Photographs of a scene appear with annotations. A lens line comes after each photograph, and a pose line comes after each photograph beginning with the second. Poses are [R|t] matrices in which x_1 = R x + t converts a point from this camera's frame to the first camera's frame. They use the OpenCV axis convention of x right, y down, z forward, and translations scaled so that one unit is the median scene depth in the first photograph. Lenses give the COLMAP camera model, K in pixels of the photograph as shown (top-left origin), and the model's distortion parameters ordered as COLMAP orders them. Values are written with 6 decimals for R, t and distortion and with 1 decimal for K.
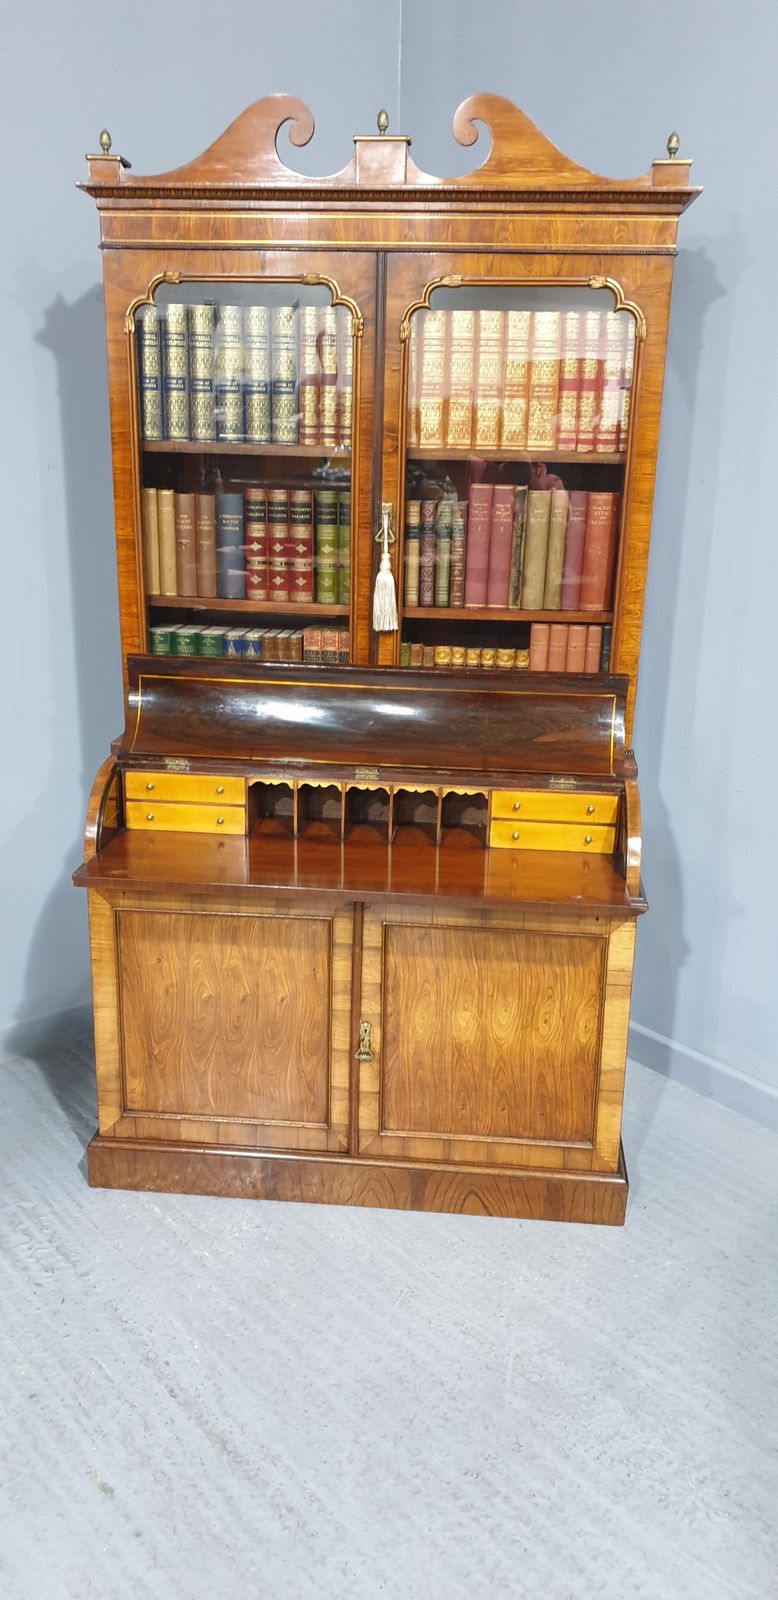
lens RADIAL K [[1299.2, 0, 386.8], [0, 1299.2, 874.7], [0, 0, 1]] dist [0.041377, -0.059913]
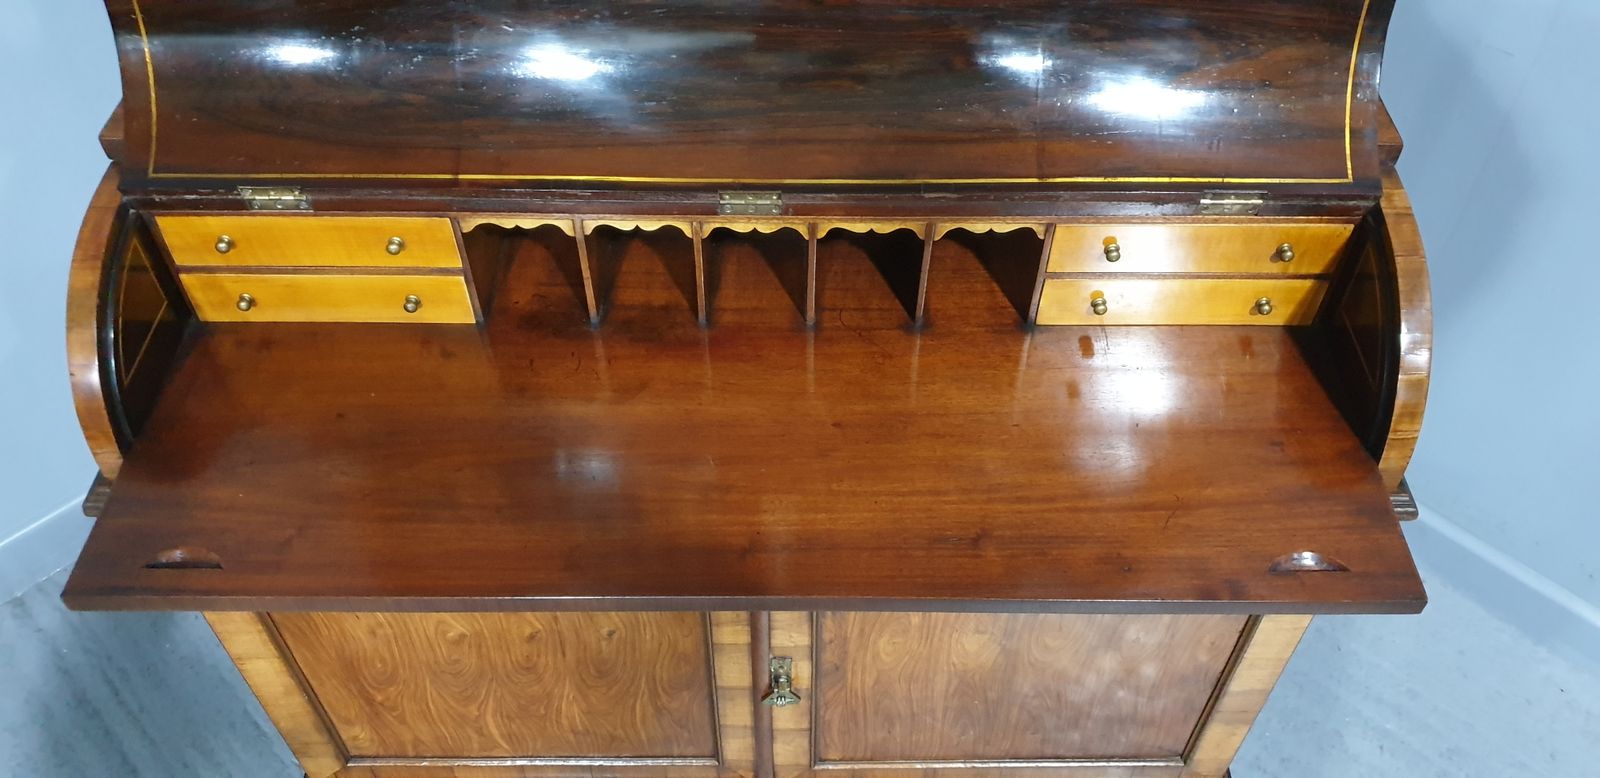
lens RADIAL K [[1221.8, 0, 793.5], [0, 1221.8, 366.4], [0, 0, 1]] dist [0.041943, -0.051247]
pose [[0.994214, -0.092090, 0.055298, -0.027756], [0.055474, 0.881019, 0.469817, -0.212239], [-0.091984, -0.464031, 0.881030, 0.633981]]
